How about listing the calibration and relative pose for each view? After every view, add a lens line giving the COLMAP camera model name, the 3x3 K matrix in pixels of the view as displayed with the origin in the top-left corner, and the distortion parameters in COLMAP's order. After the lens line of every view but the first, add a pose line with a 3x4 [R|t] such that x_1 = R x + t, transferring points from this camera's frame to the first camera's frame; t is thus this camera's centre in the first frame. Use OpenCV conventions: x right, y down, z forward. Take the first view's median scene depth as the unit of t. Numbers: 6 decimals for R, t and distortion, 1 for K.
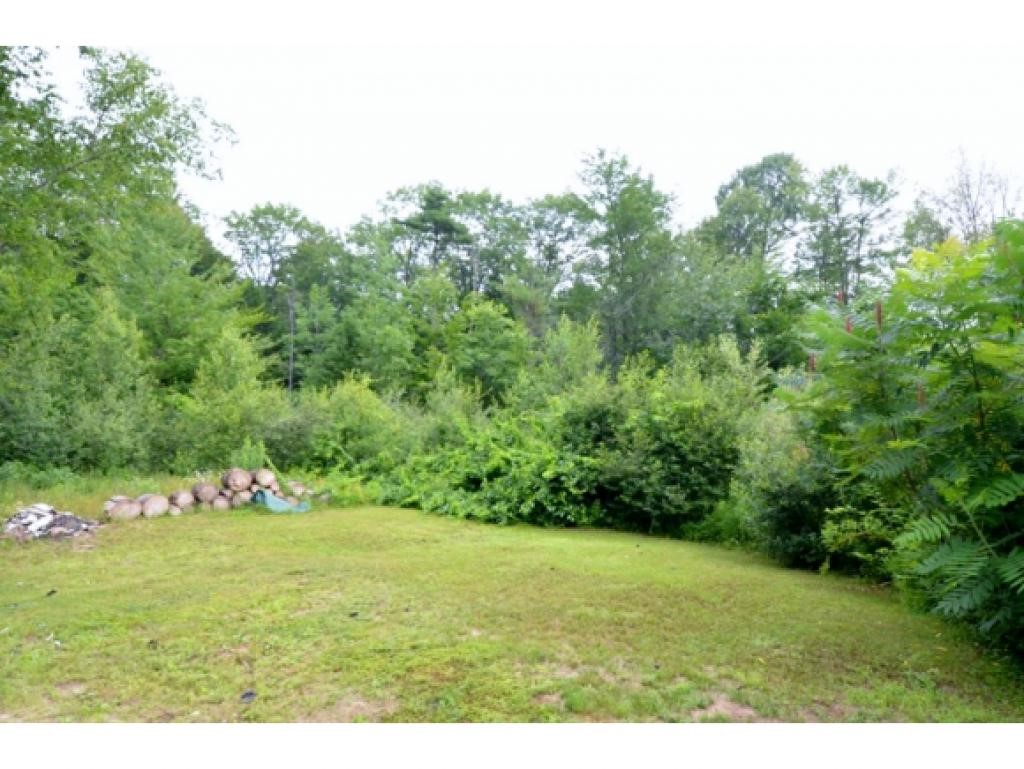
lens RADIAL K [[705.7, 0, 512.0], [0, 705.7, 384.5], [0, 0, 1]] dist [0.001907, 0.001509]
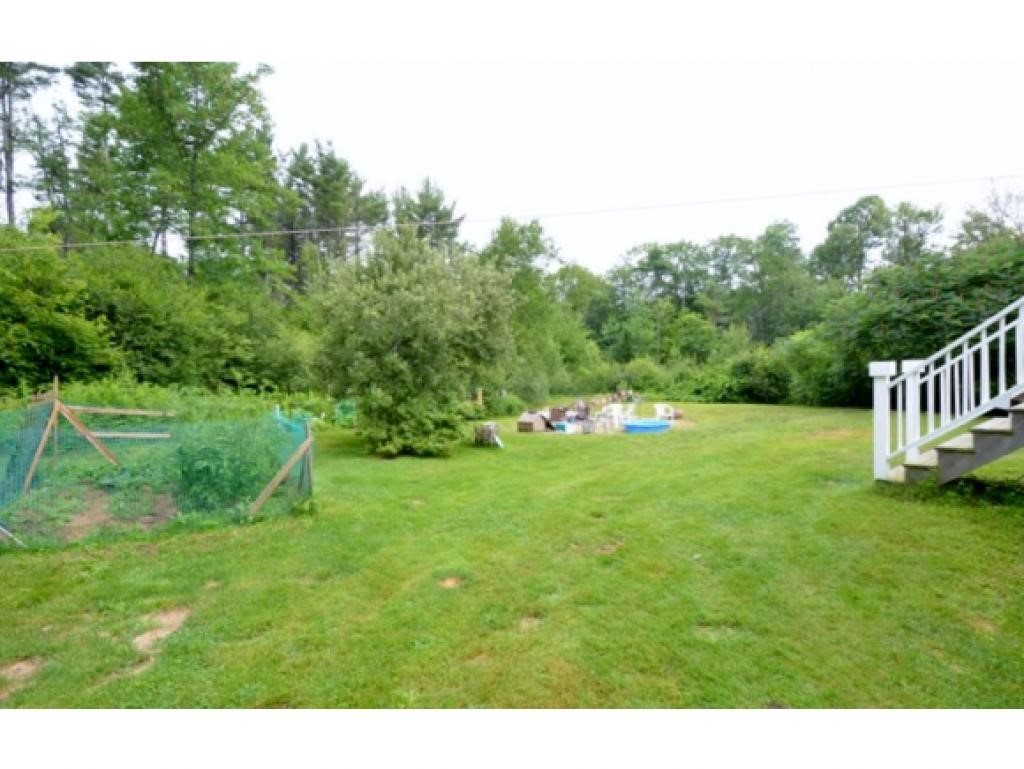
lens RADIAL K [[455.8, 0, 538.3], [0, 455.8, 381.4], [0, 0, 1]] dist [0.010621, -0.019479]
pose [[0.939097, -0.058671, -0.338606, -0.026645], [0.080782, 0.995397, 0.051569, -0.034570], [0.334021, -0.075782, 0.939514, -0.678034]]
